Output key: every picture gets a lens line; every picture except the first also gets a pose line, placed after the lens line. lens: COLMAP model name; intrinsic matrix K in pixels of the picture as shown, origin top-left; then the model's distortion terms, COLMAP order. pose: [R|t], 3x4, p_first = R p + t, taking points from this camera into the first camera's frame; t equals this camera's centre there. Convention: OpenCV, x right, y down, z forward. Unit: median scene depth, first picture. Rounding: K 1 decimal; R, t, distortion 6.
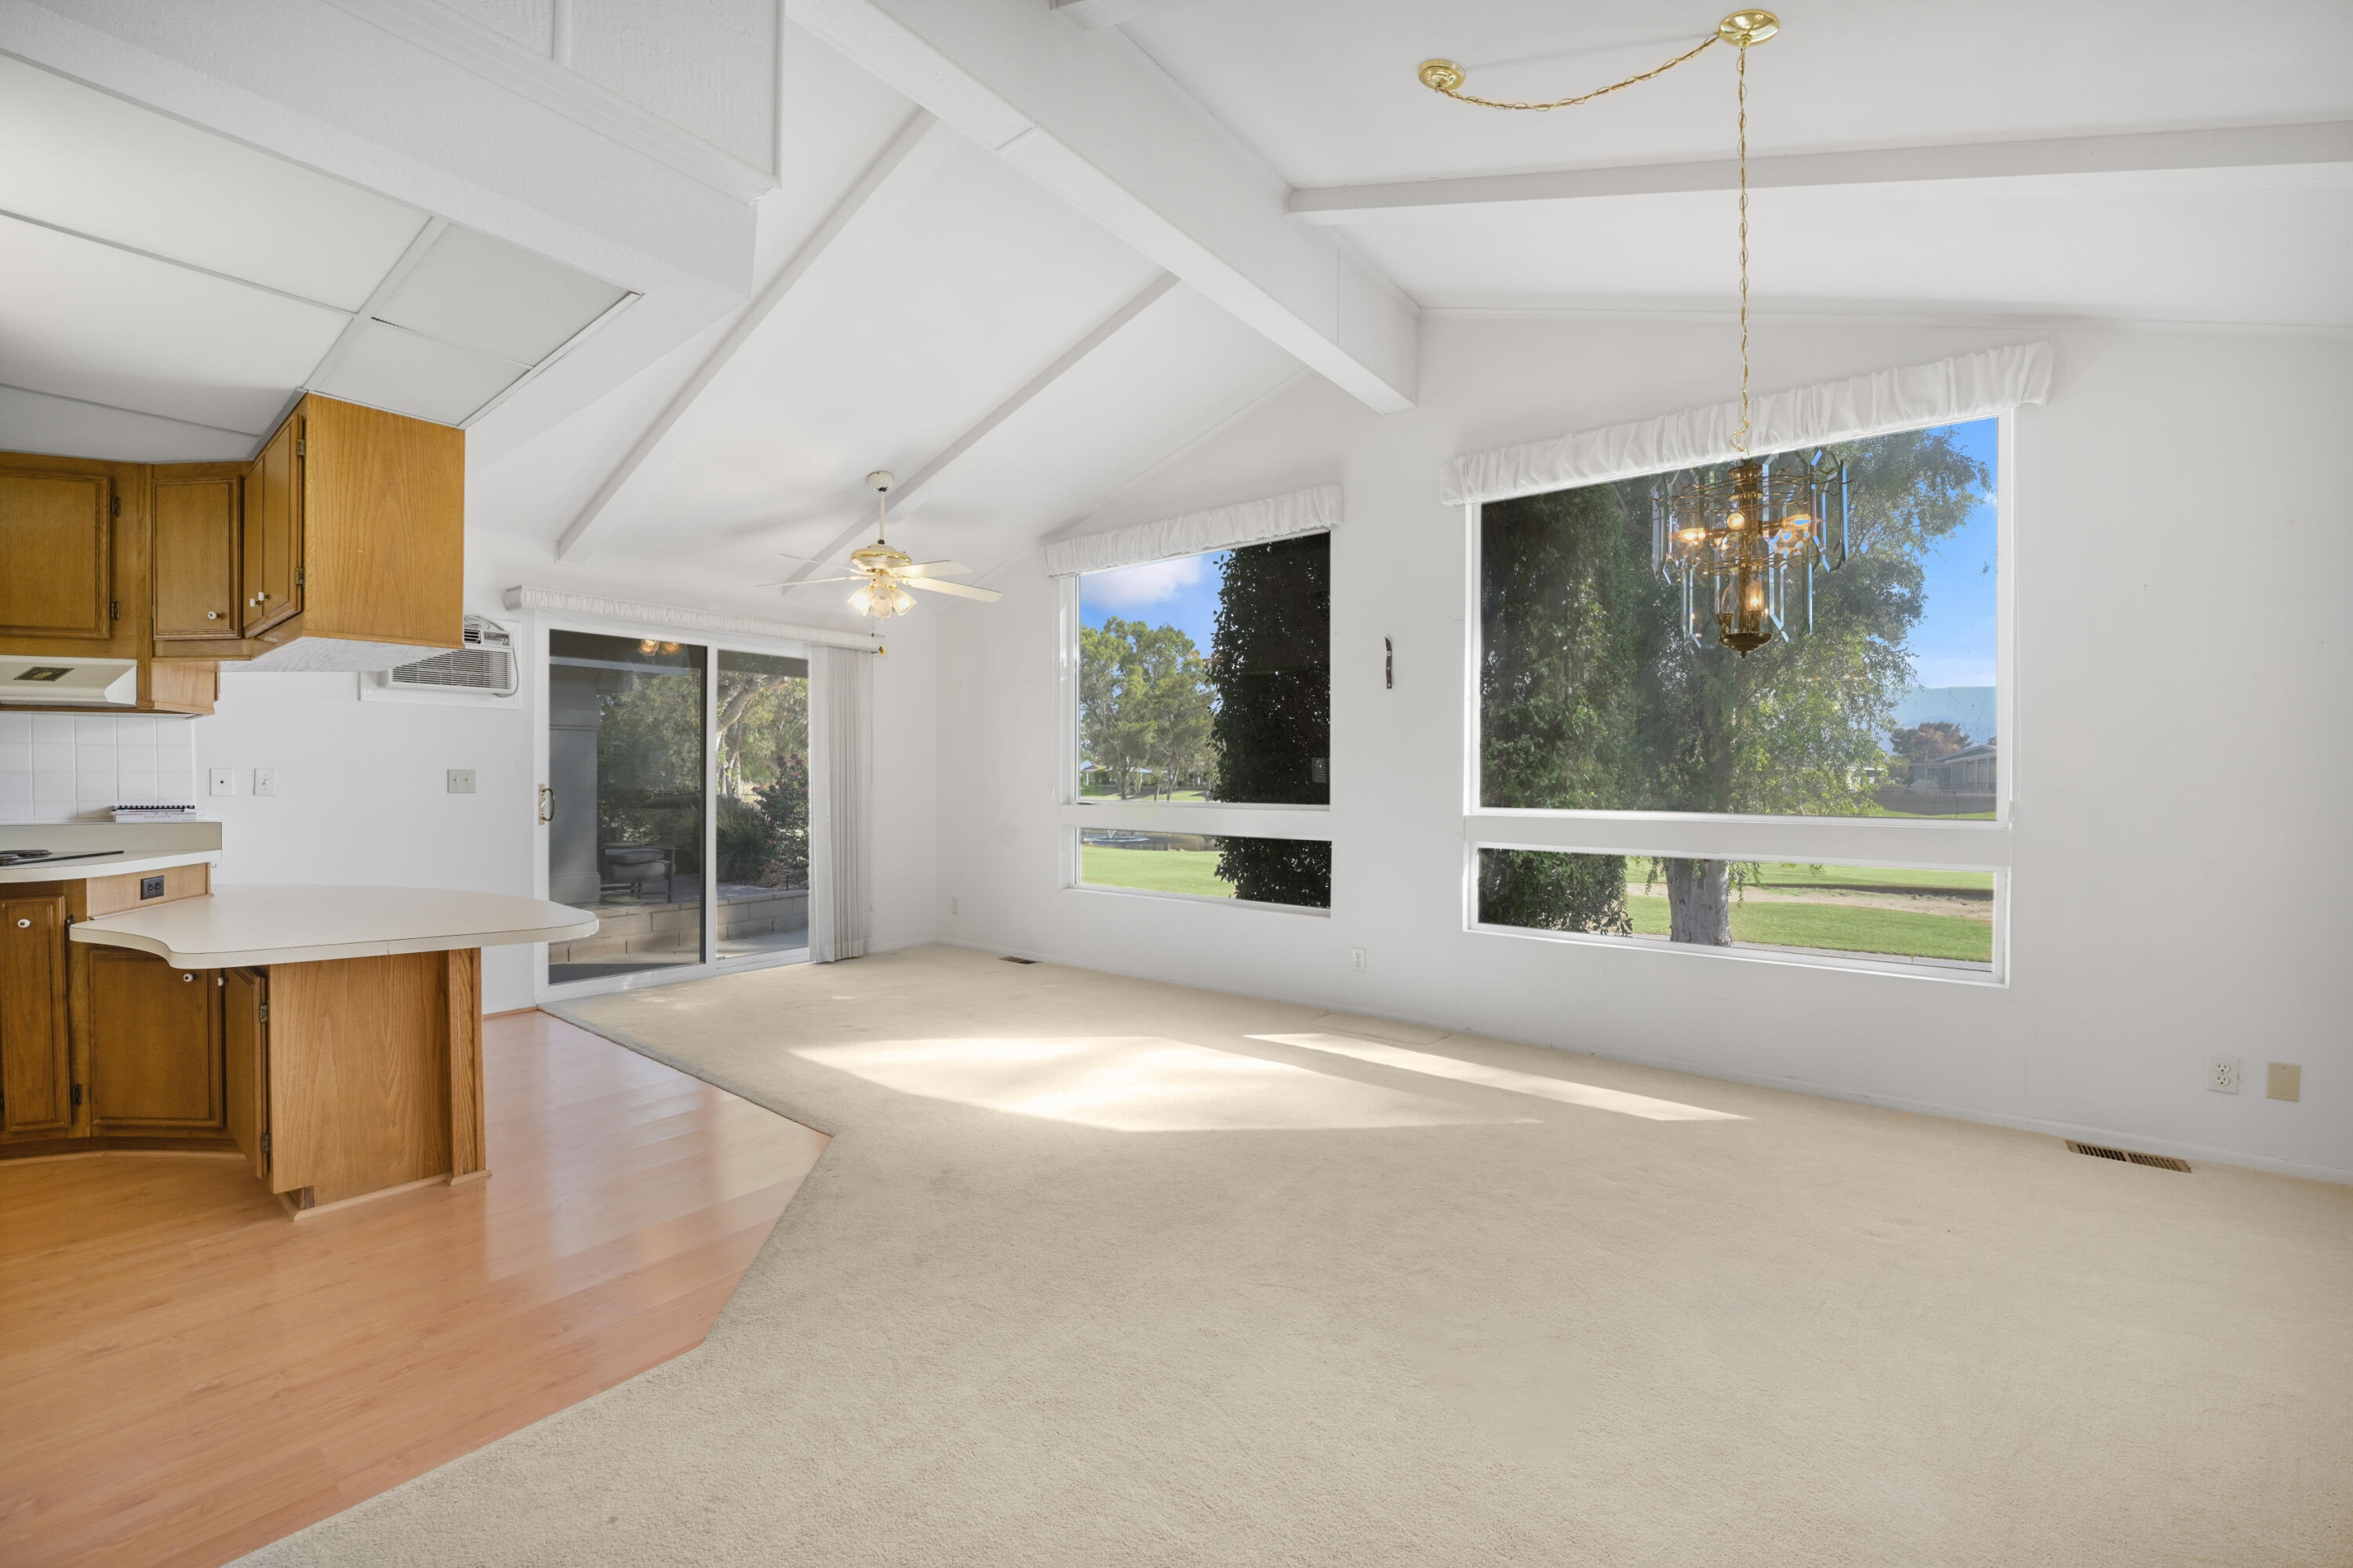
lens RADIAL K [[942.0, 0, 1184.0], [0, 942.0, 779.5], [0, 0, 1]] dist [-0.021010, -0.000235]
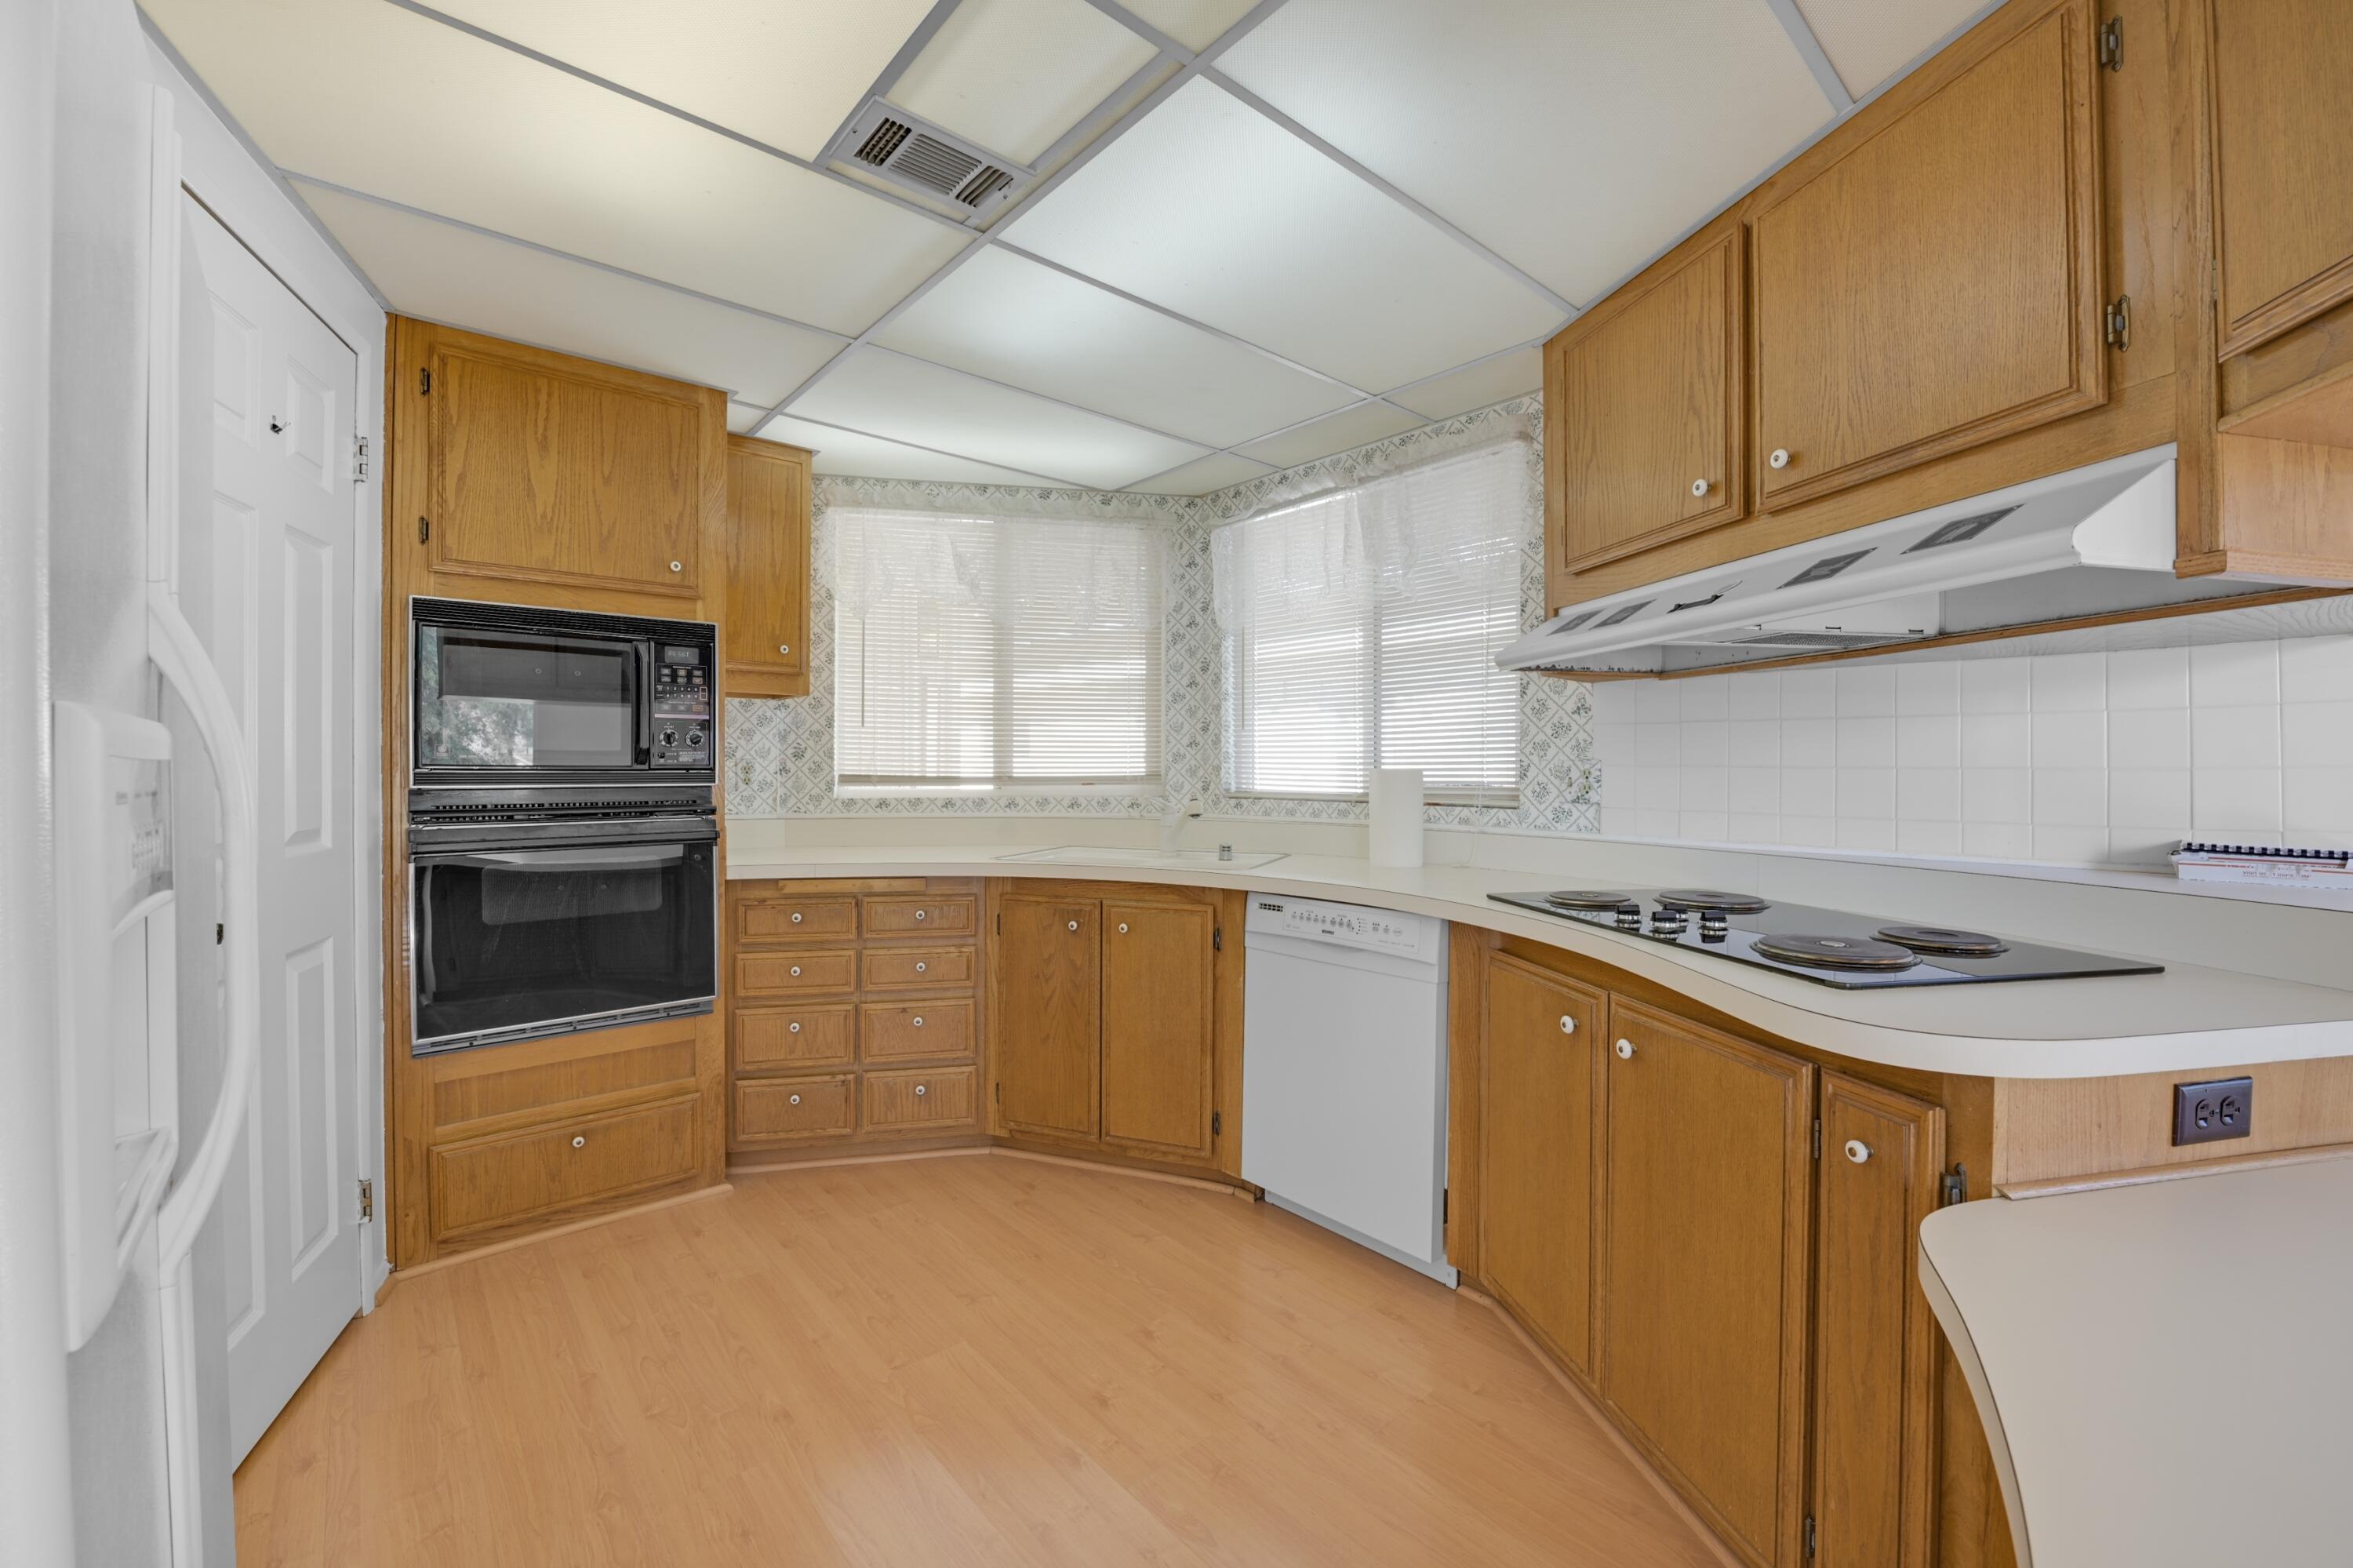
lens RADIAL K [[942.0, 0, 1184.0], [0, 942.0, 779.5], [0, 0, 1]] dist [-0.021010, -0.000235]
pose [[-0.183320, 0.006453, -0.983032, -0.501015], [-0.004642, 0.999962, 0.007430, -0.002680], [0.983042, 0.005925, -0.183283, 0.474684]]
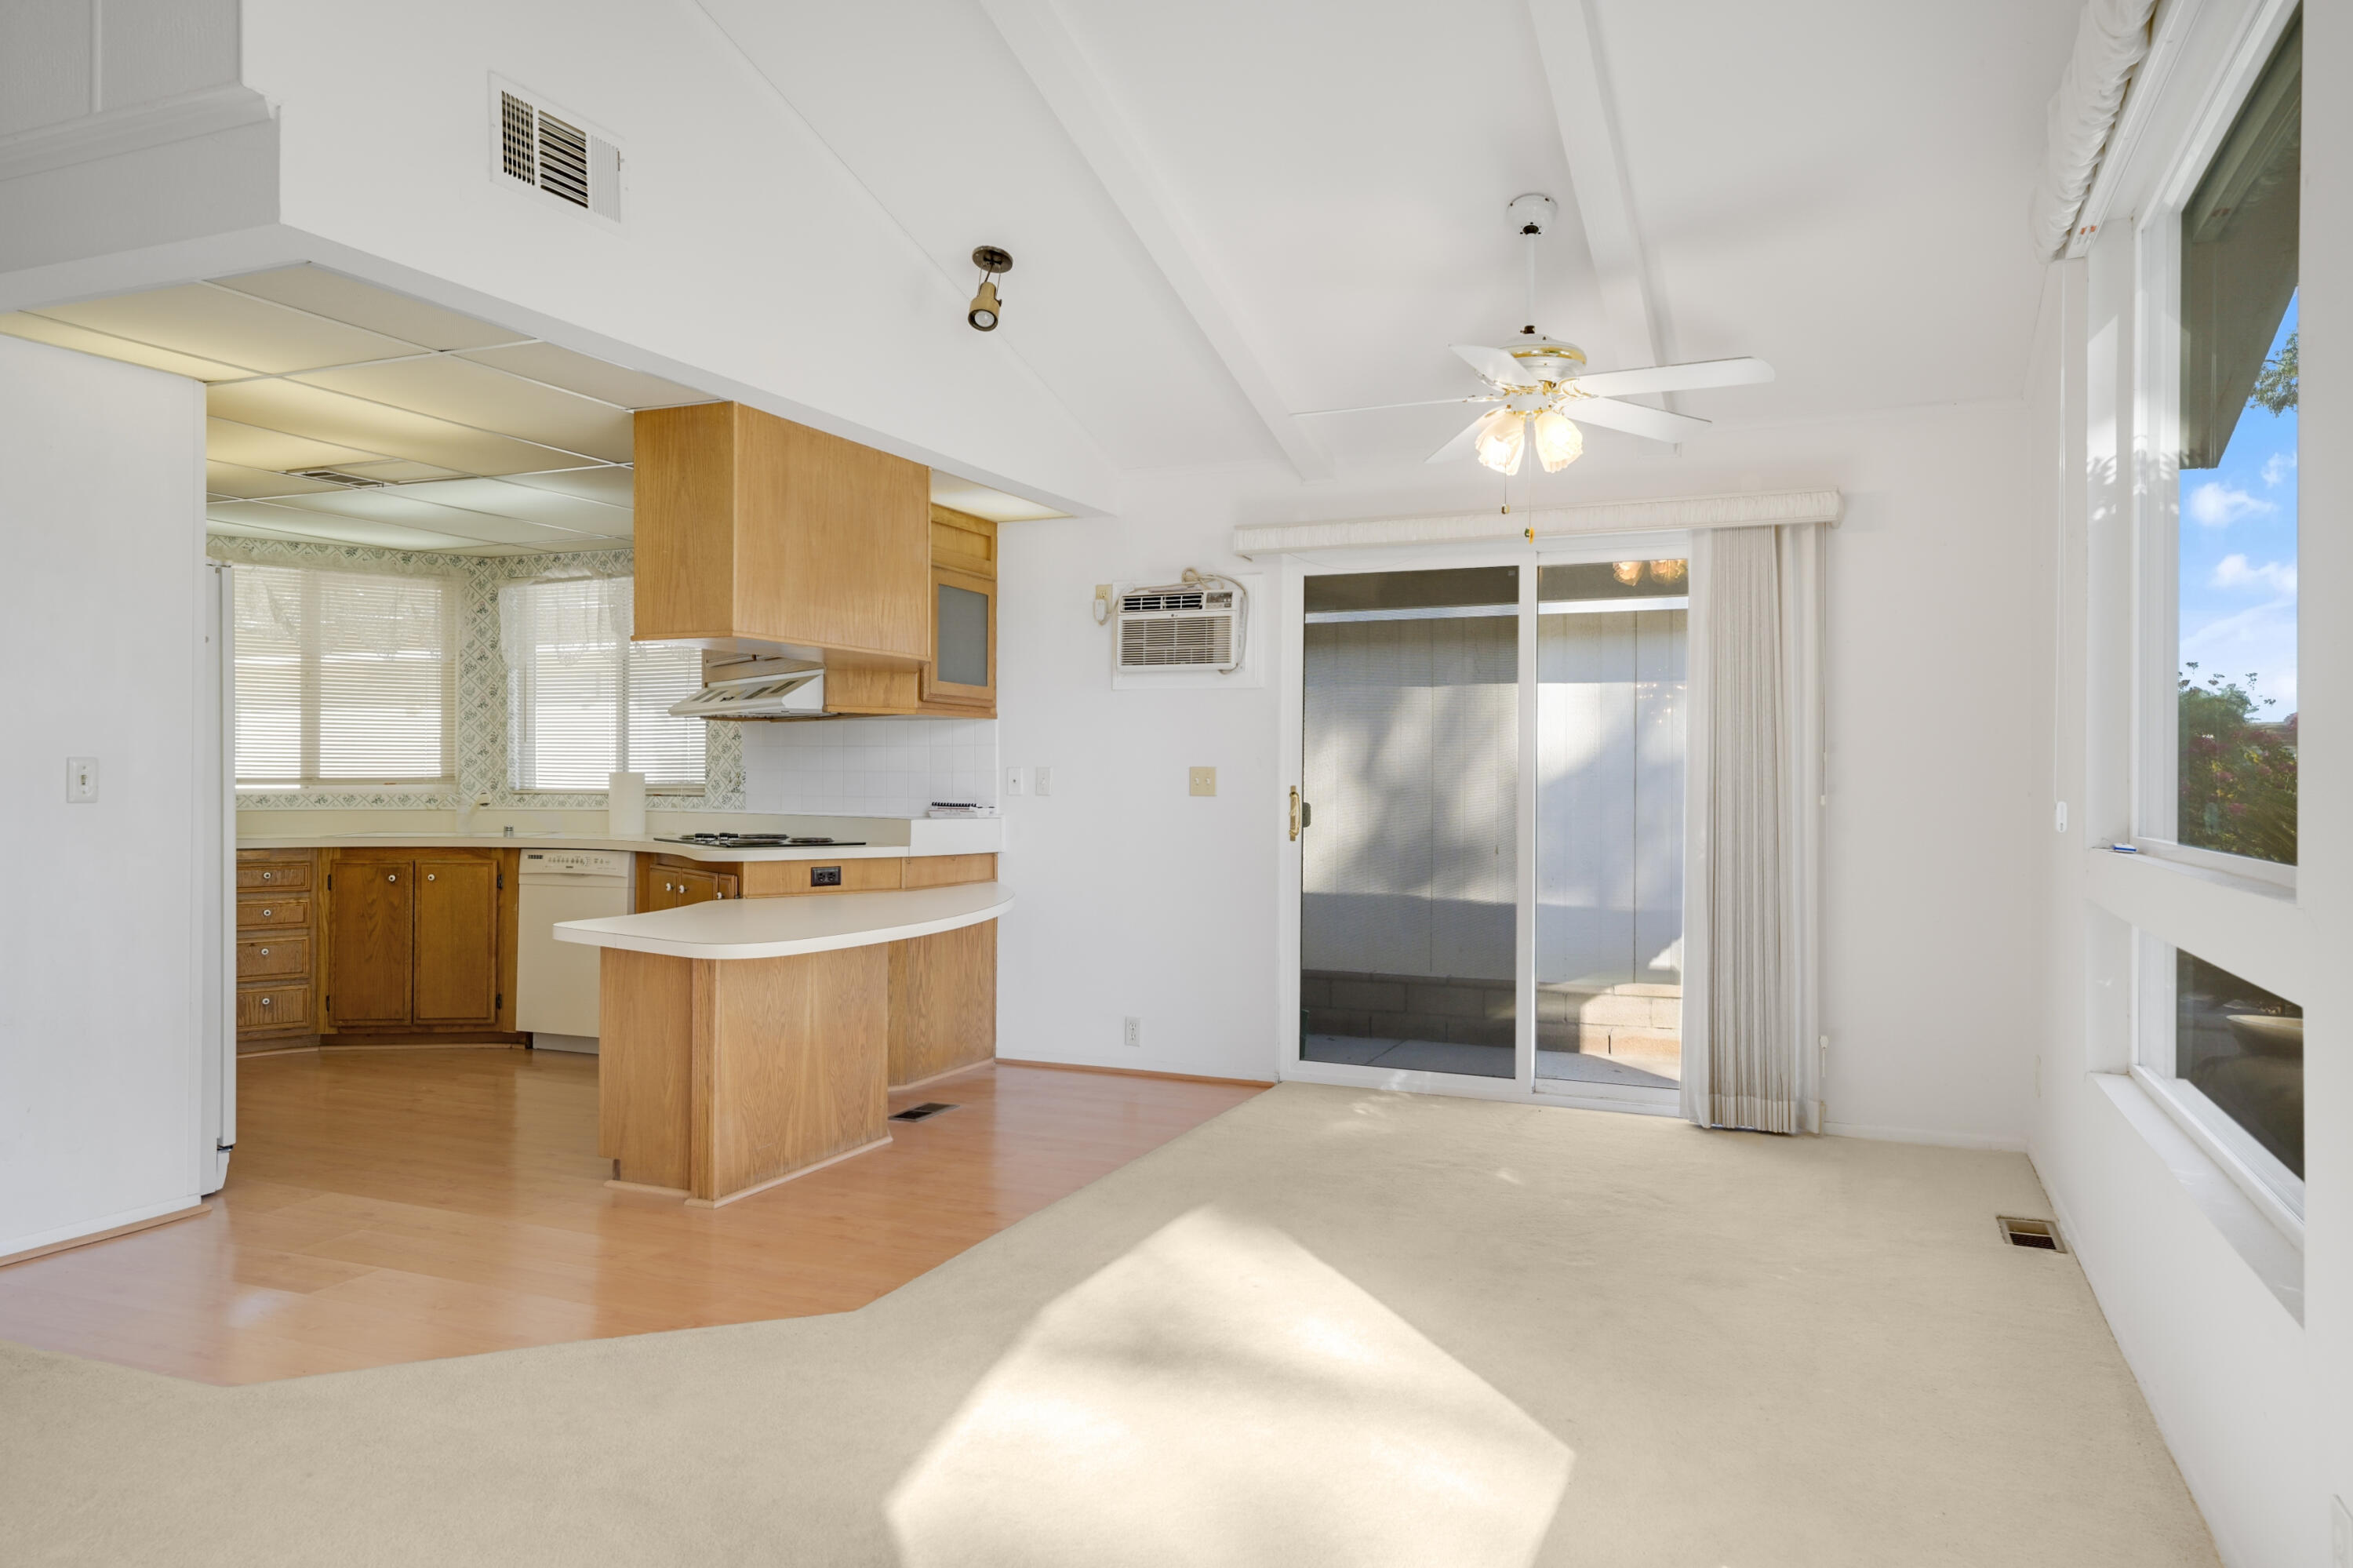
lens RADIAL K [[1541.6, 0, 1178.5], [0, 1541.6, 774.9], [0, 0, 1]] dist [0.024817, -0.000001]
pose [[0.242884, -0.003522, -0.970049, 0.521608], [-0.004035, 0.999981, -0.004641, 0.002363], [0.970047, 0.005041, 0.242865, 0.658579]]
